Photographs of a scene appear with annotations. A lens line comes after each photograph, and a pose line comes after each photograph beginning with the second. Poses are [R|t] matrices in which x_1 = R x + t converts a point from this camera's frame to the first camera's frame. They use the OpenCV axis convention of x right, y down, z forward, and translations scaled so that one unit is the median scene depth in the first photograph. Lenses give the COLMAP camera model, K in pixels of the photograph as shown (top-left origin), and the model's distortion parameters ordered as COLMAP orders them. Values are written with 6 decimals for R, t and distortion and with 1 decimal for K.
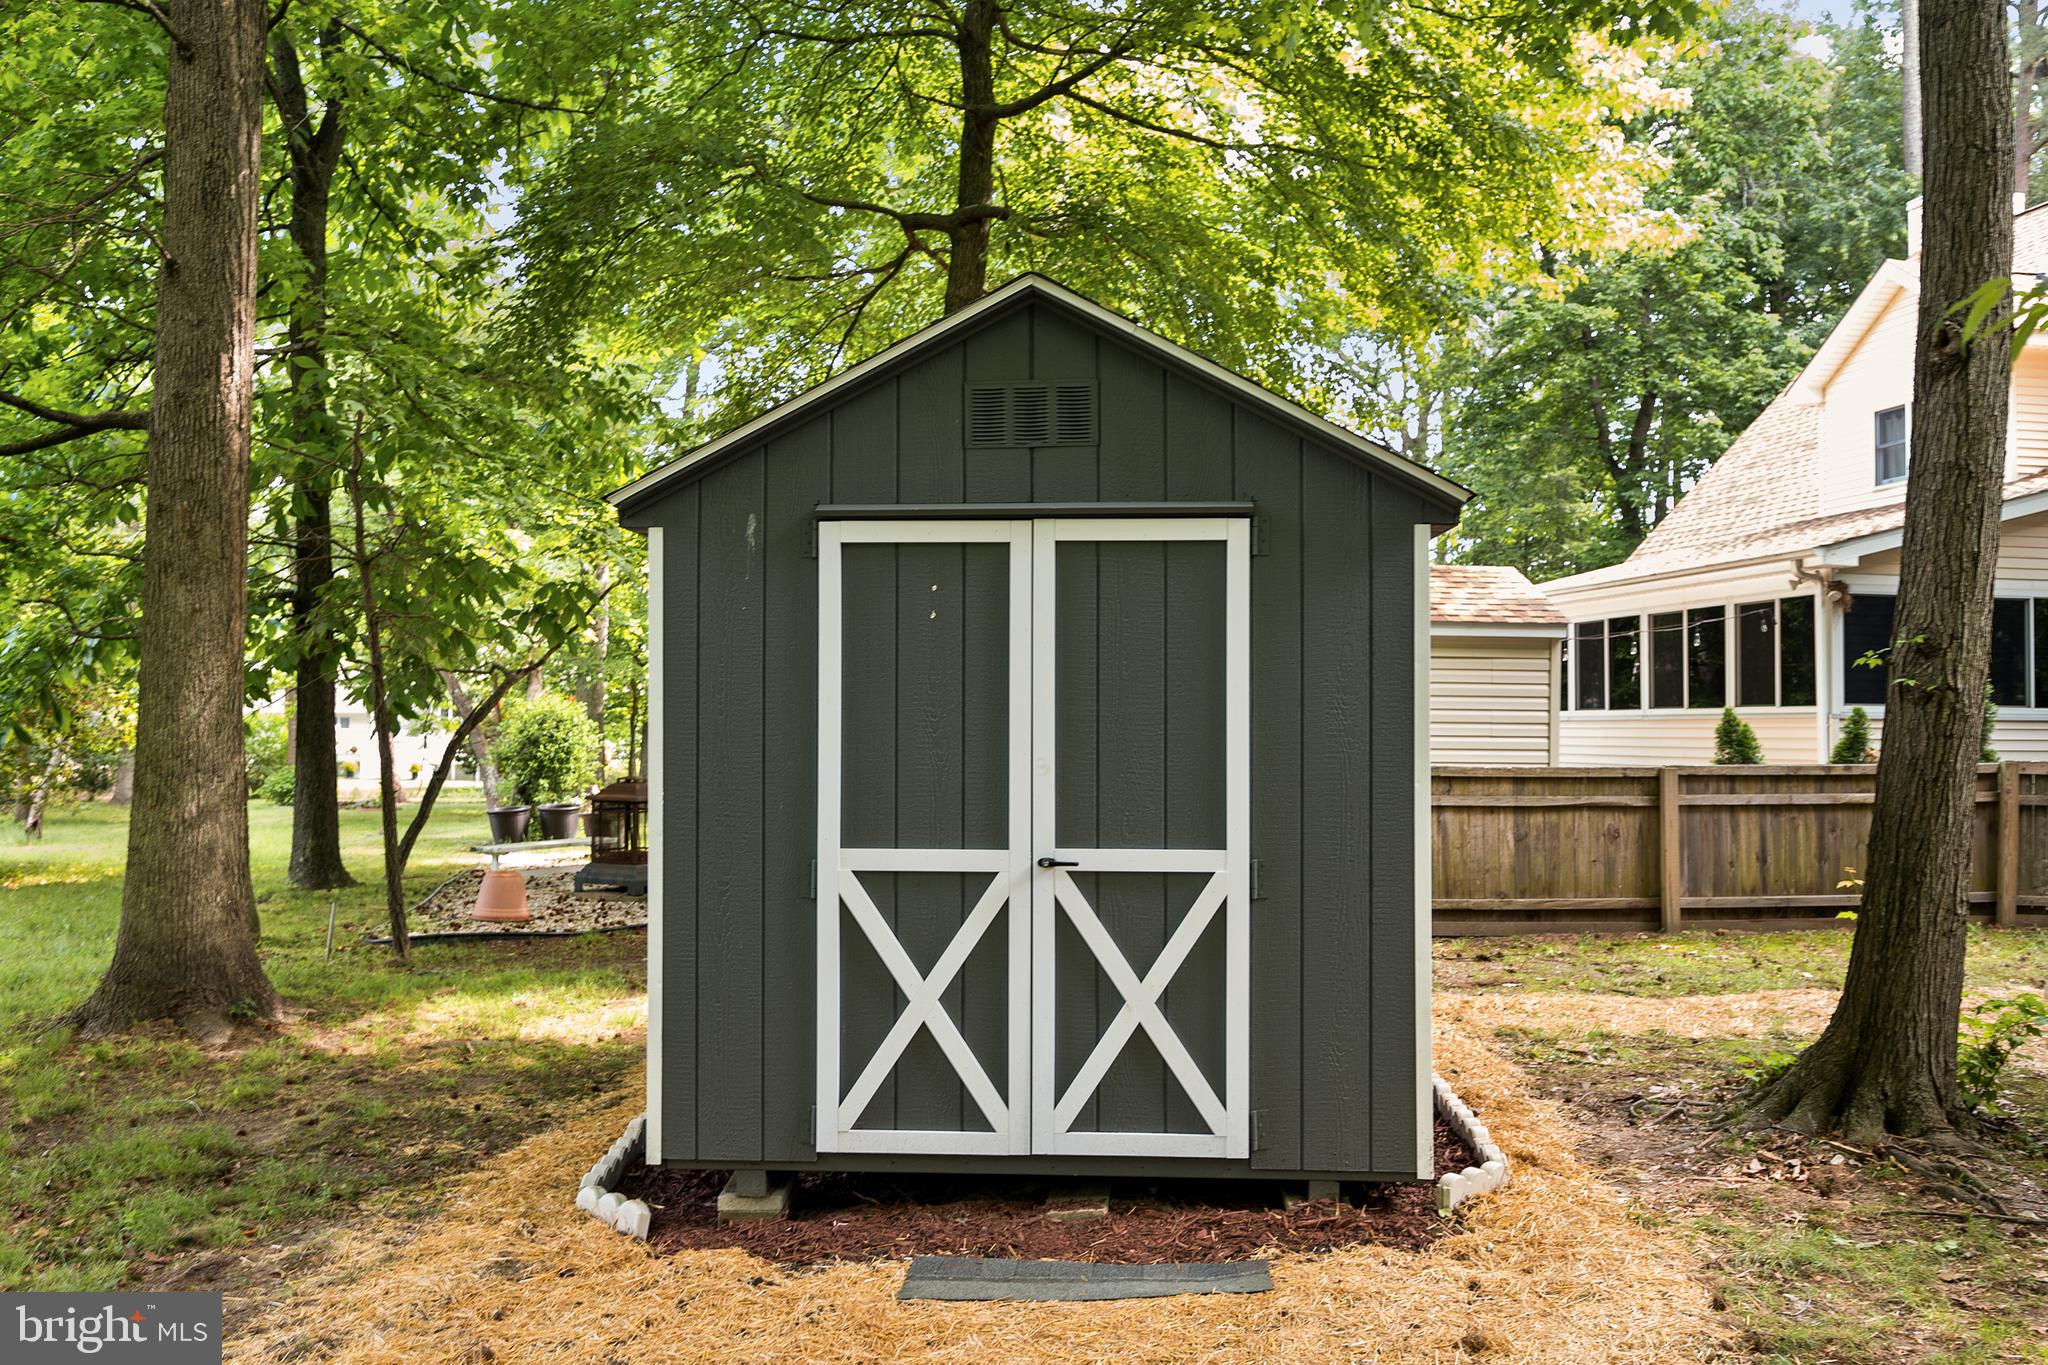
lens RADIAL K [[1763.5, 0, 1025.1], [0, 1763.5, 682.0], [0, 0, 1]] dist [-0.006299, -0.009424]
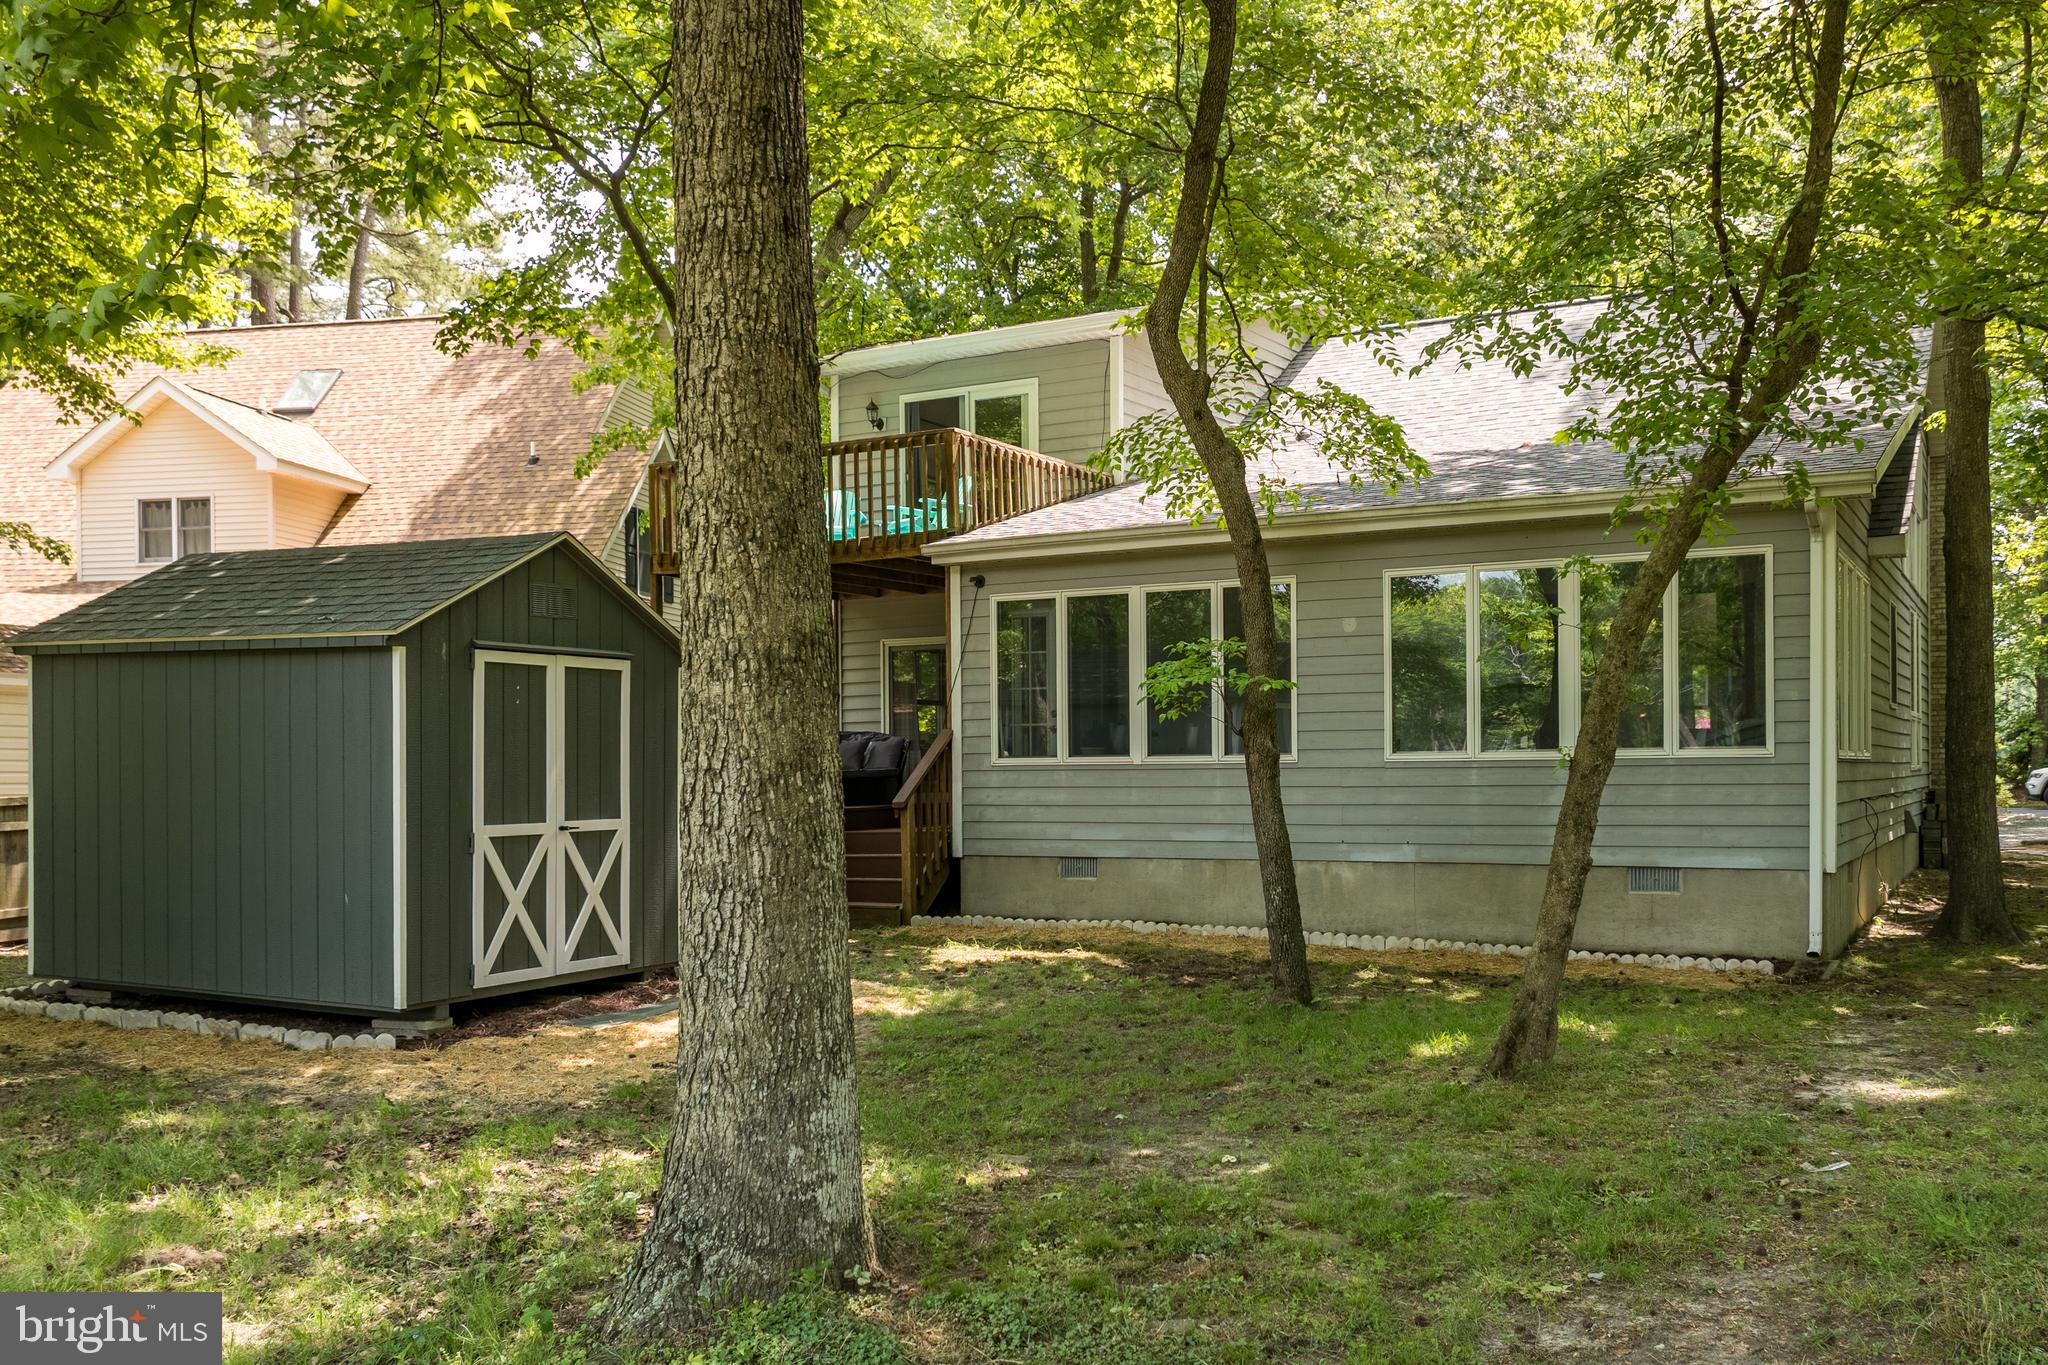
lens RADIAL K [[1763.5, 0, 1038.1], [0, 1763.5, 767.2], [0, 0, 1]] dist [-0.006299, -0.009424]
pose [[0.408389, -0.005018, 0.912794, -1.581649], [-0.014022, 0.999832, 0.011770, 0.002580], [-0.912700, -0.017606, 0.408250, -0.301095]]
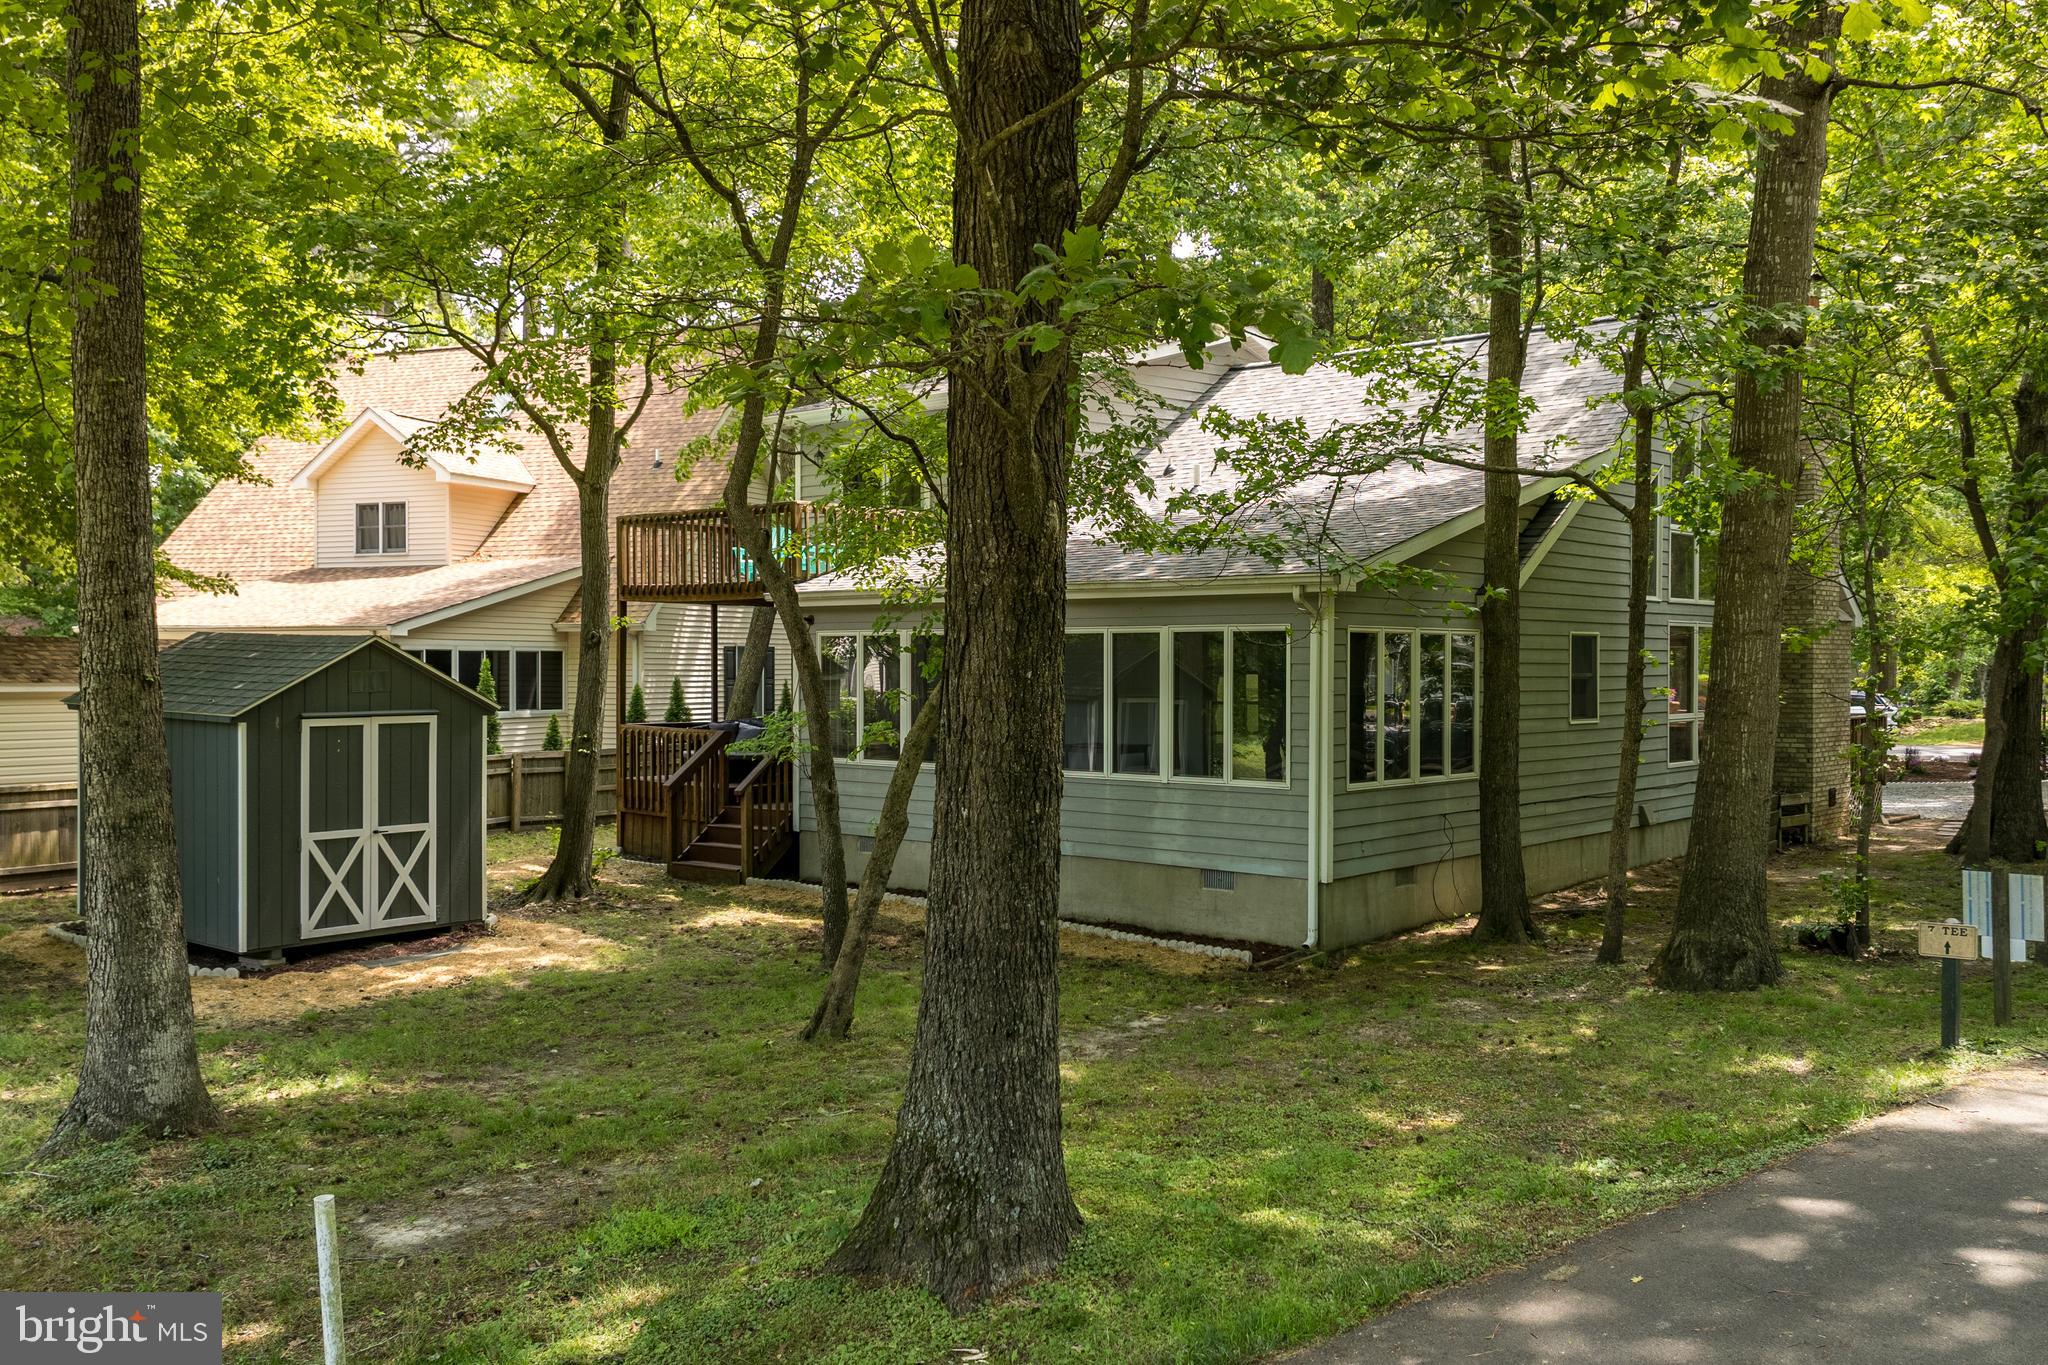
lens RADIAL K [[1763.5, 0, 1023.8], [0, 1763.5, 673.5], [0, 0, 1]] dist [-0.006299, -0.009424]
pose [[0.598400, -0.010732, 0.801126, -1.718079], [-0.018586, 0.999455, 0.027272, -0.267348], [-0.800982, -0.031209, 0.597875, -1.655665]]
